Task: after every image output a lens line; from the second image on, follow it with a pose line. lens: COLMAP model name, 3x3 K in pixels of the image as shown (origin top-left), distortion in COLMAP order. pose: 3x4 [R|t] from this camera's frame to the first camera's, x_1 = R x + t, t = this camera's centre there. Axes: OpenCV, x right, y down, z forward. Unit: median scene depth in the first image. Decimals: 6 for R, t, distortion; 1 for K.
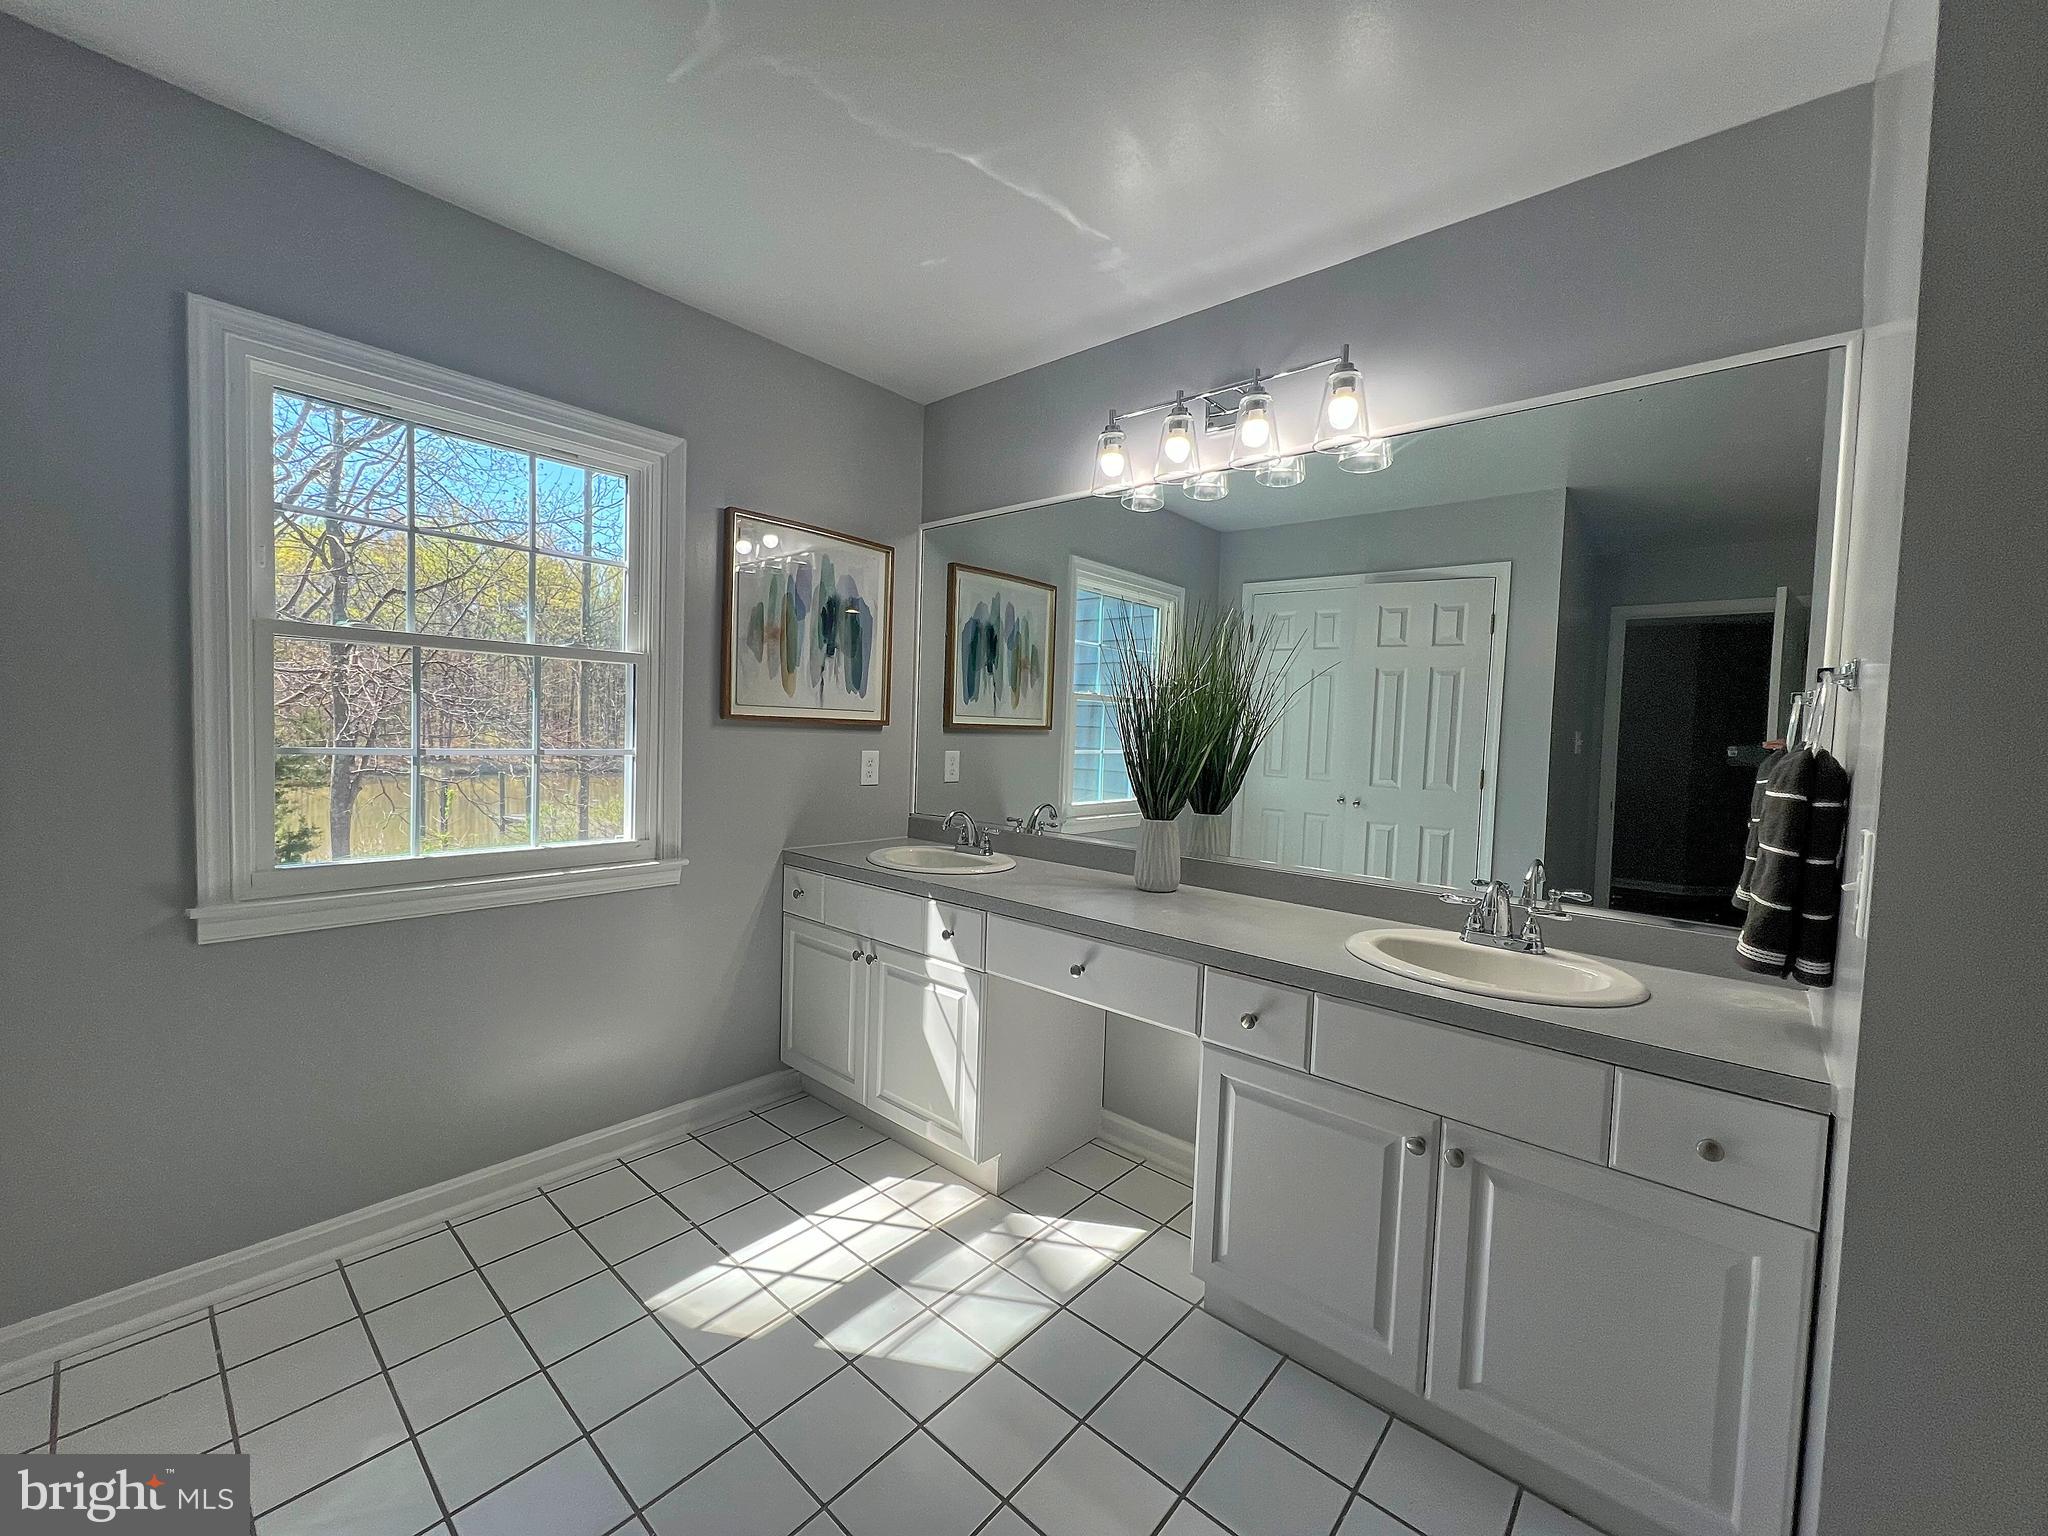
lens RADIAL K [[816.2, 0, 1014.7], [0, 816.2, 764.5], [0, 0, 1]] dist [0.000147, 0.000165]
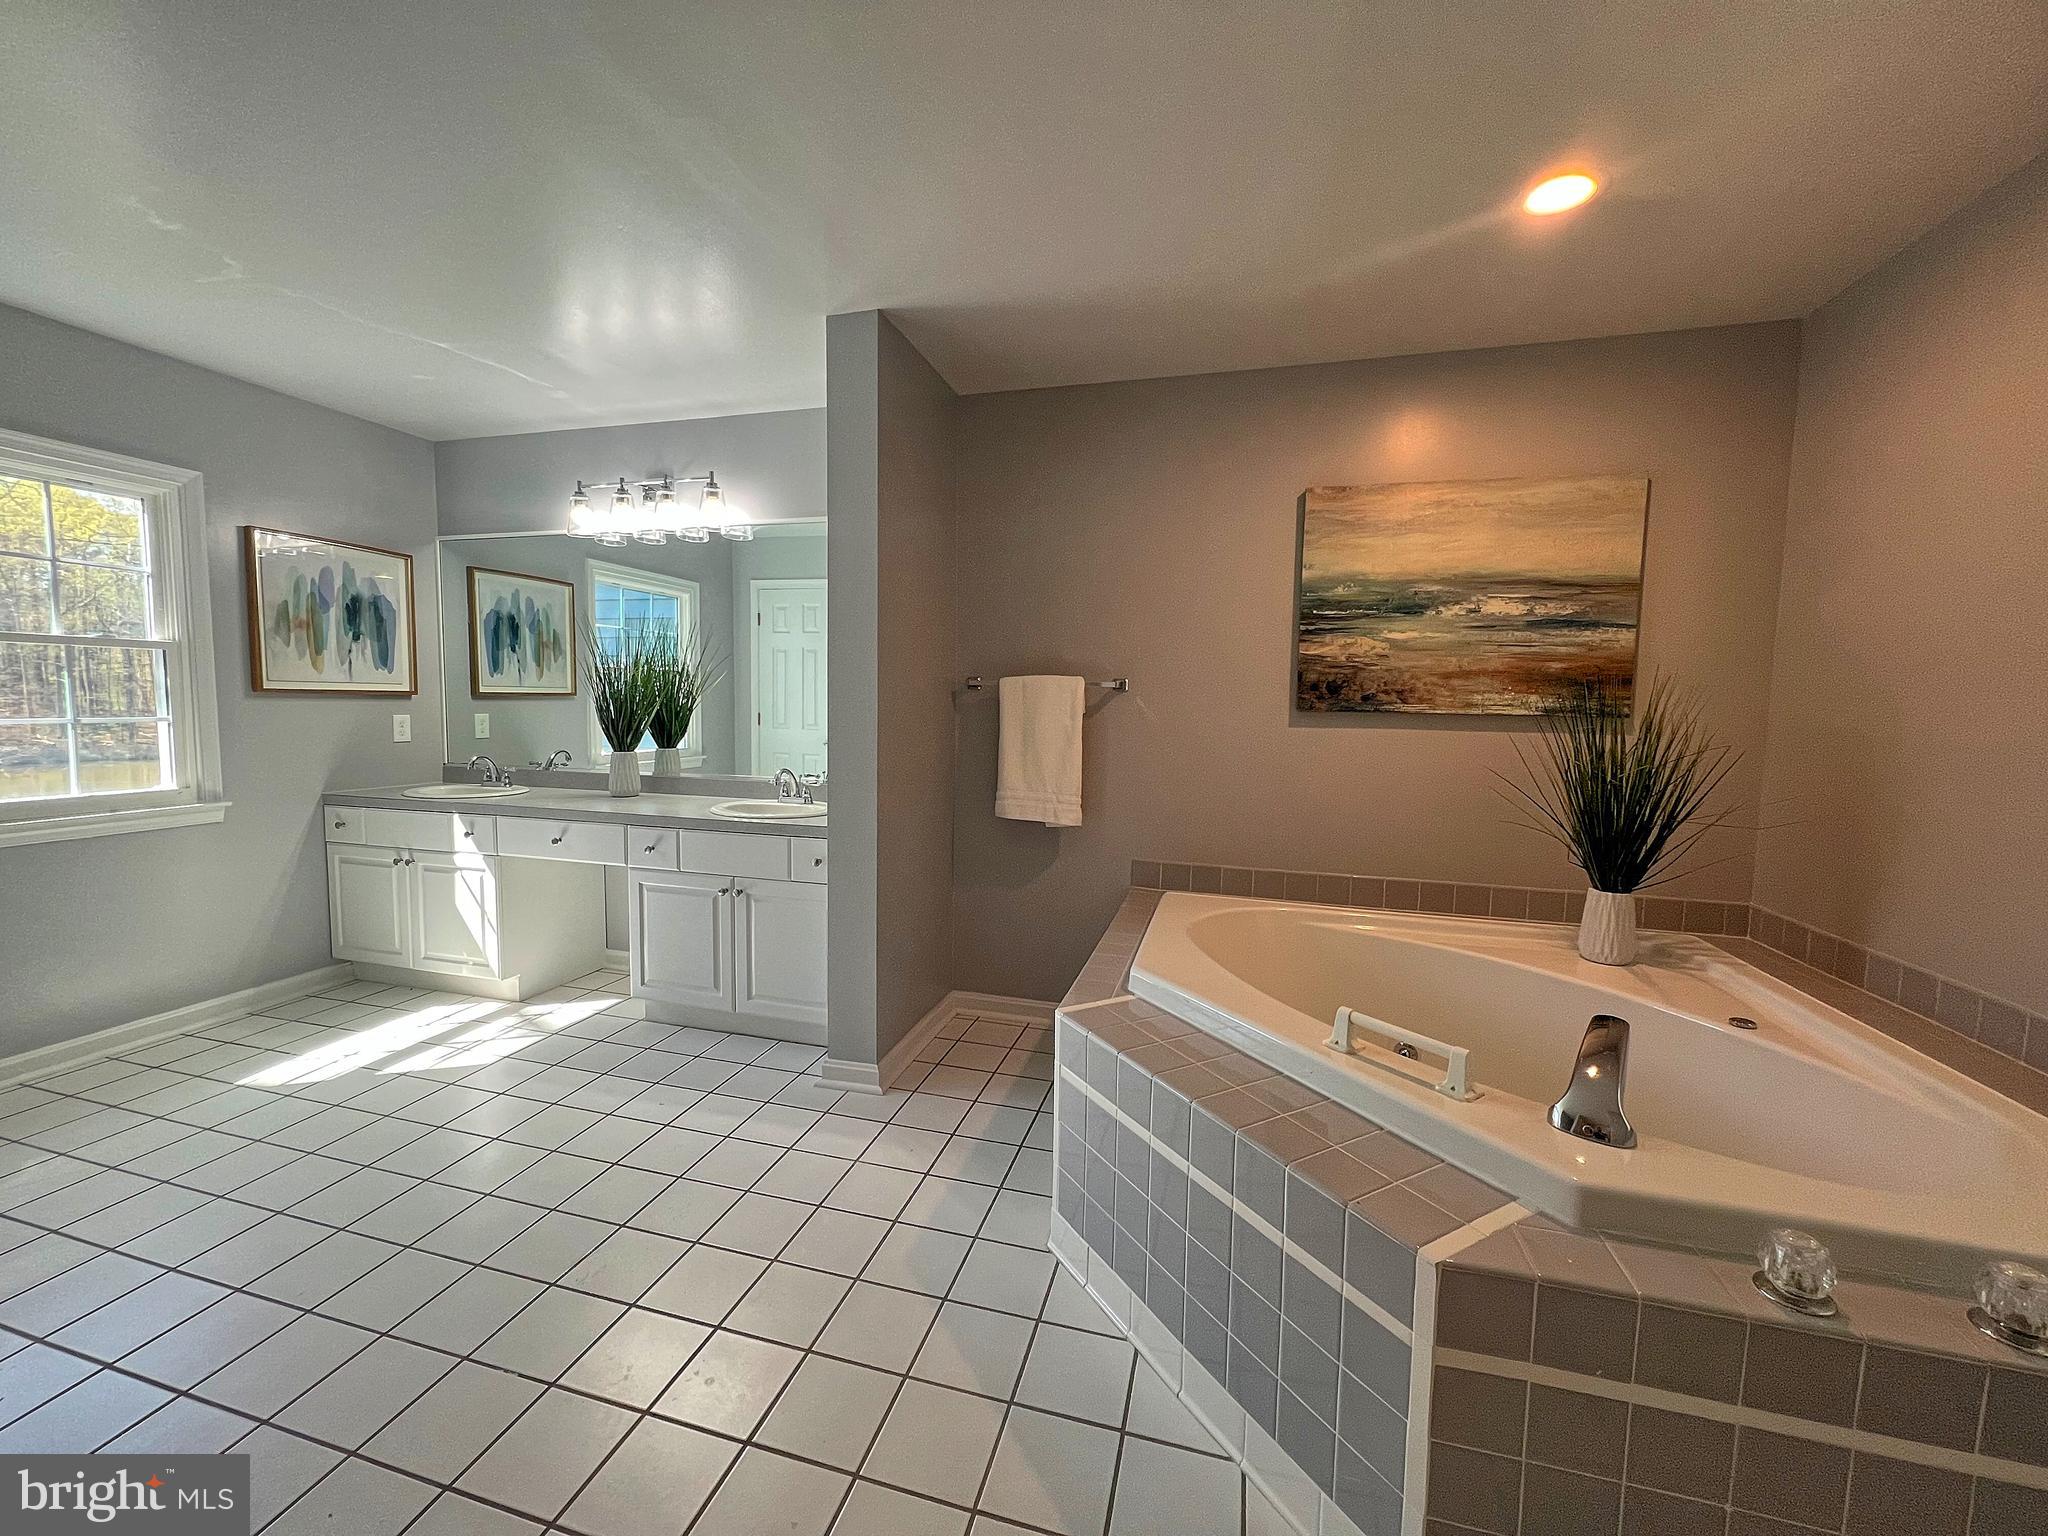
lens RADIAL K [[816.2, 0, 1014.7], [0, 816.2, 764.5], [0, 0, 1]] dist [0.000147, 0.000165]
pose [[0.901013, -0.053306, 0.430504, 0.156374], [0.033578, 0.998014, 0.053301, 0.029306], [-0.432491, -0.033570, 0.901013, -0.665164]]
